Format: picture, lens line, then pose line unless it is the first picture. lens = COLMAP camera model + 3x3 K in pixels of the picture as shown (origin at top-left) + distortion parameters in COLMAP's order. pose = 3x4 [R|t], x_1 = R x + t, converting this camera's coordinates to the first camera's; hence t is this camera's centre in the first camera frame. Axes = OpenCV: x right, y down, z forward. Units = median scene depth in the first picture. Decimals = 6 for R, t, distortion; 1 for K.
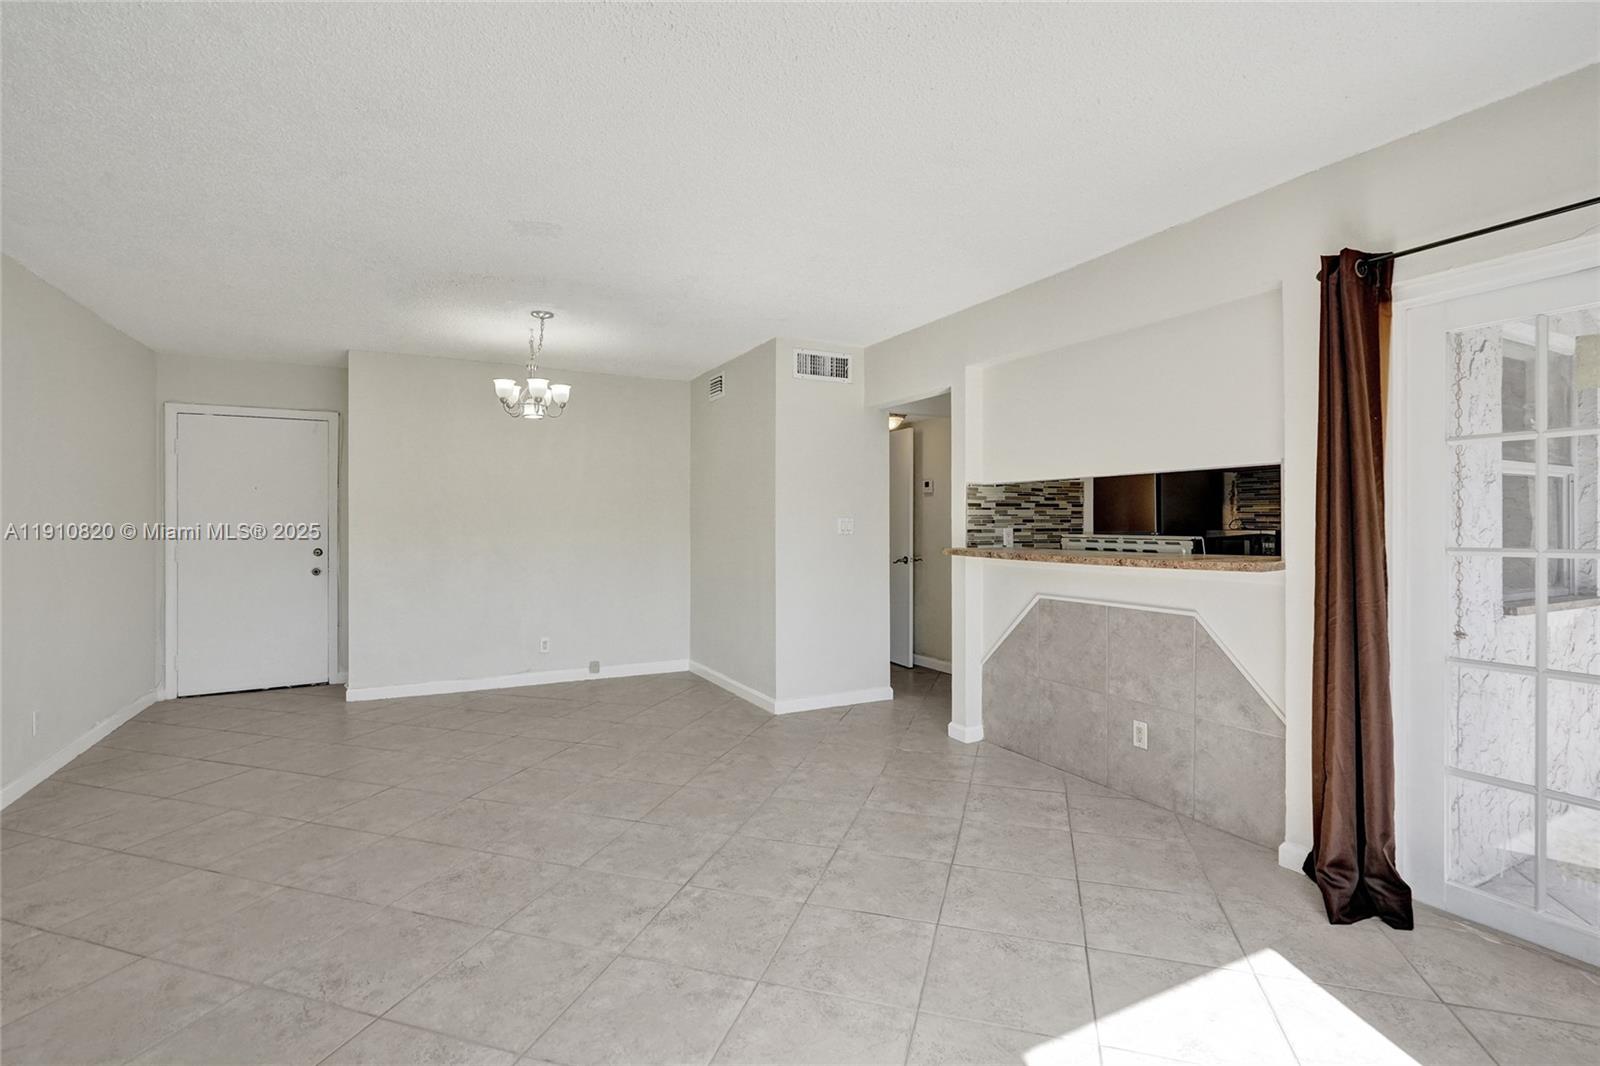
lens RADIAL K [[732.1, 0, 803.9], [0, 732.1, 540.1], [0, 0, 1]] dist [-0.003100, 0.001389]
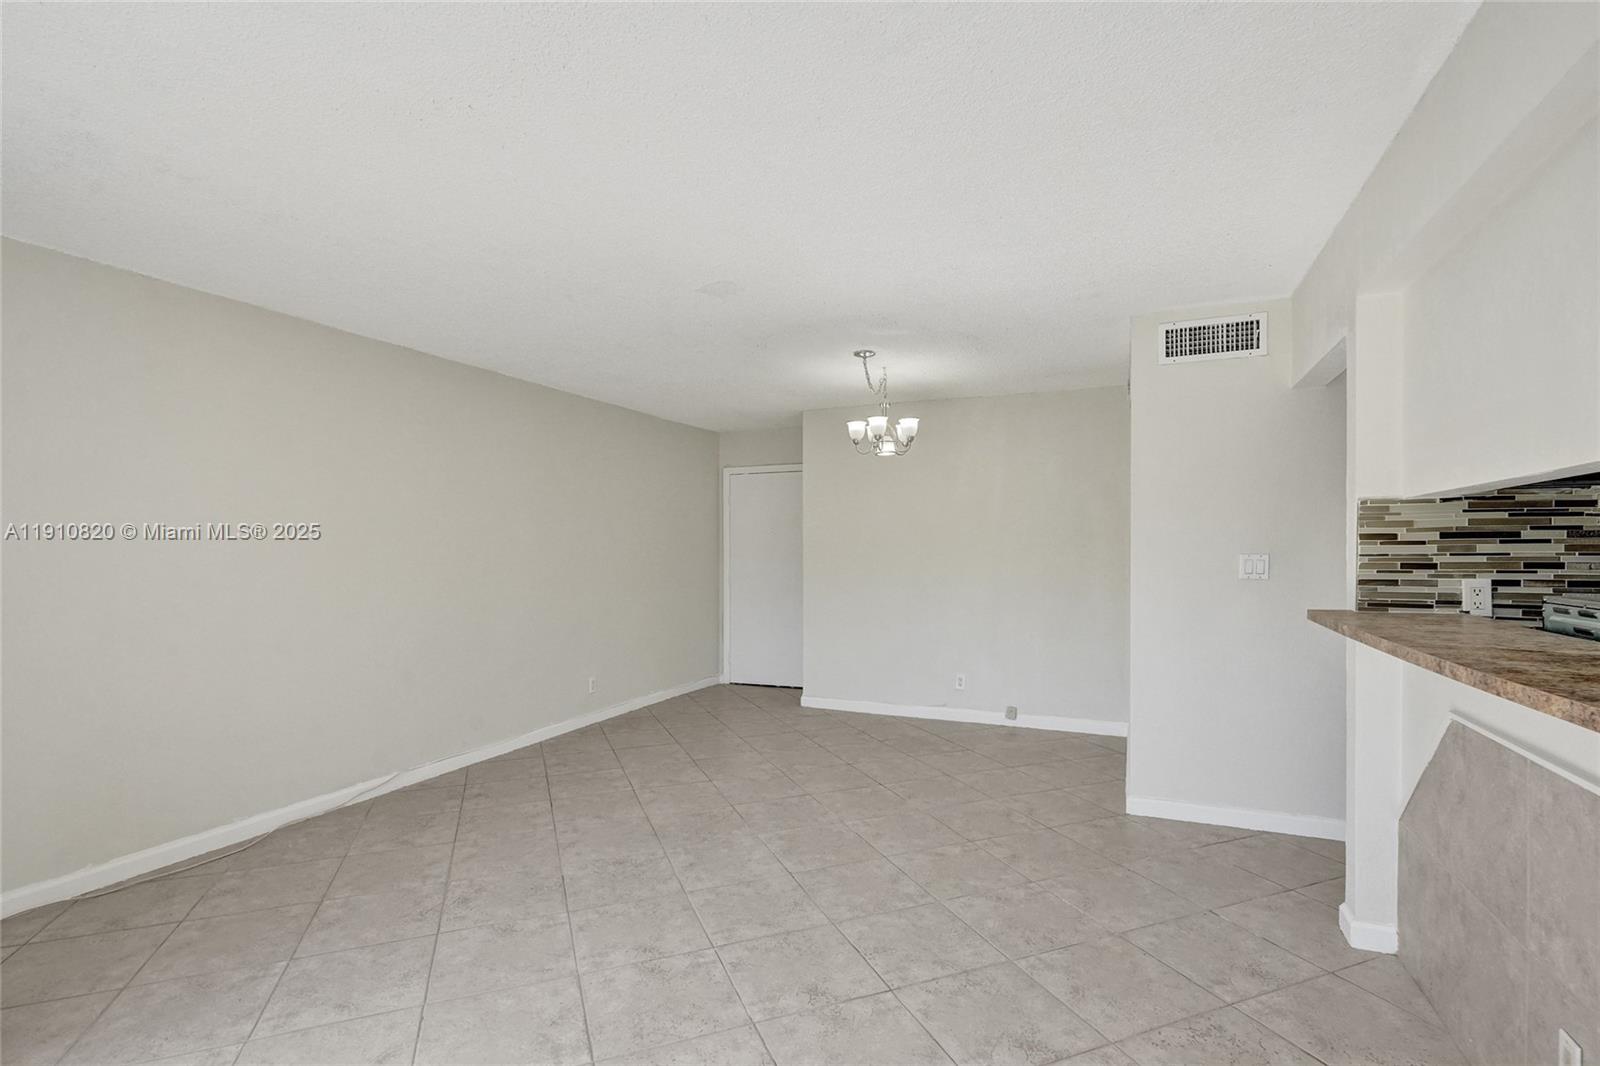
lens RADIAL K [[753.3, 0, 818.0], [0, 753.3, 567.0], [0, 0, 1]] dist [-0.001604, 0.000420]
pose [[0.630809, 0.018450, -0.775719, 0.429930], [-0.016737, 0.999808, 0.010169, -0.024025], [0.775758, 0.006569, 0.630997, 0.305554]]
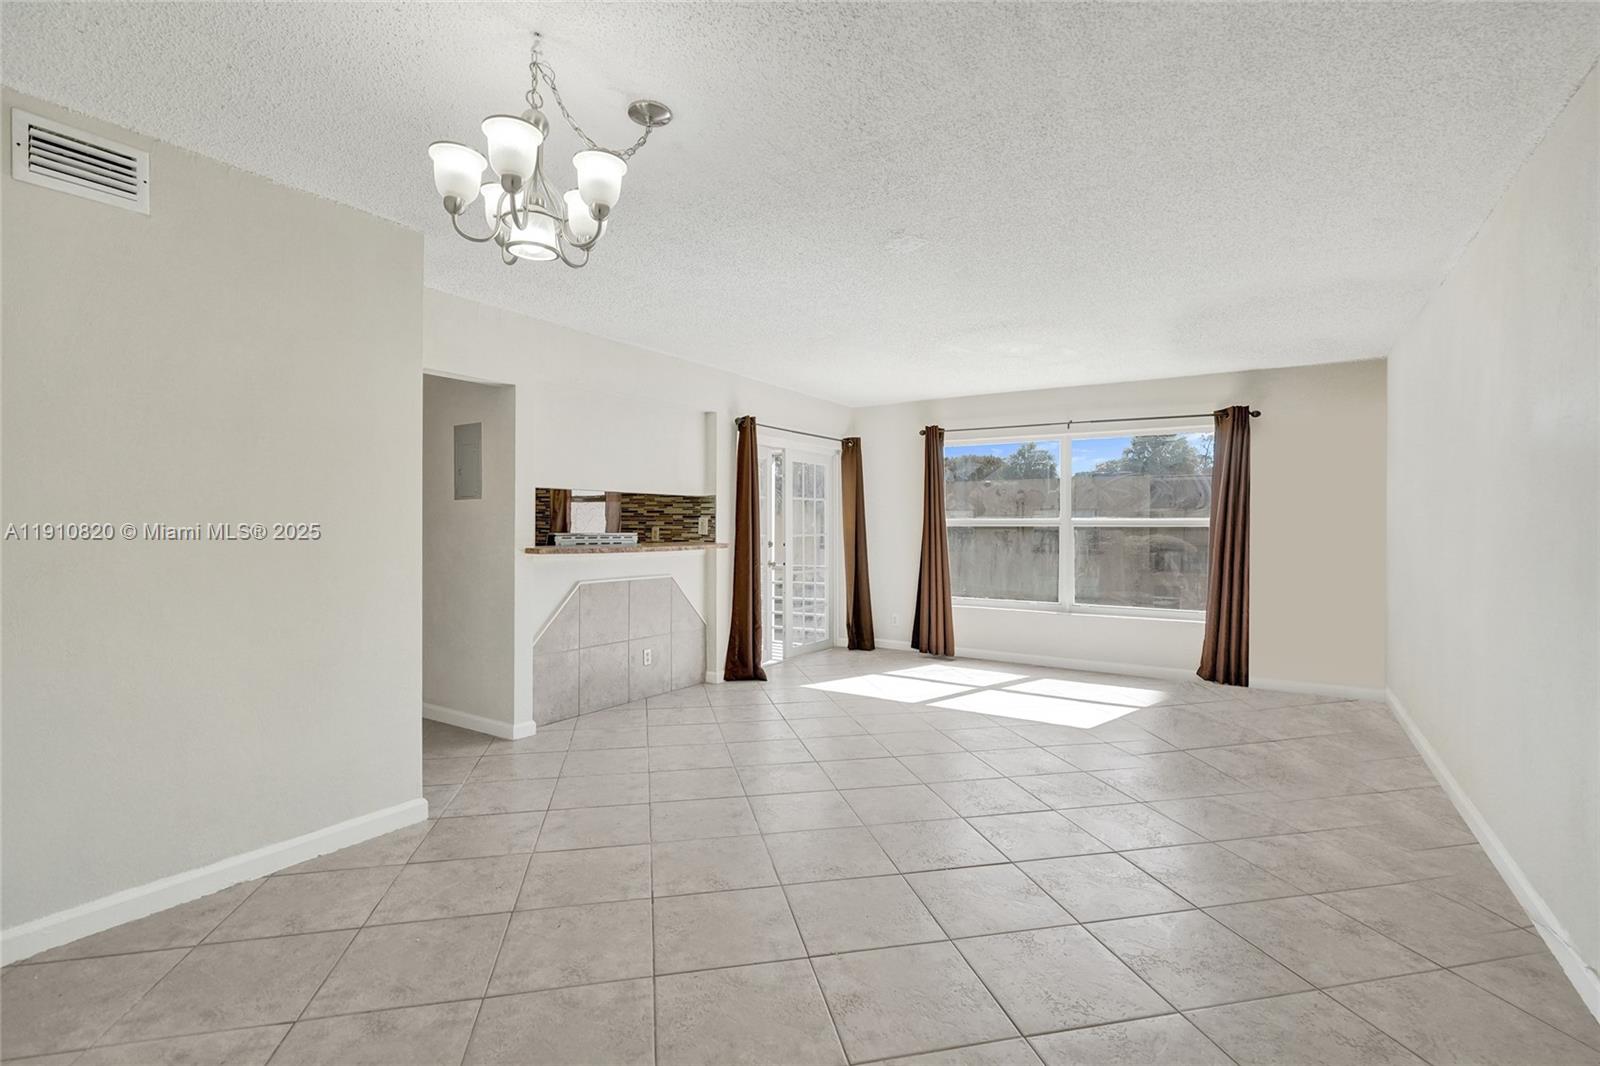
lens RADIAL K [[723.5, 0, 813.3], [0, 723.5, 530.0], [0, 0, 1]] dist [-0.004166, -0.000037]
pose [[-0.494587, -0.005488, 0.869111, -0.897101], [0.012663, 0.999828, 0.013520, -0.022056], [-0.869036, 0.017692, -0.494433, 1.208991]]
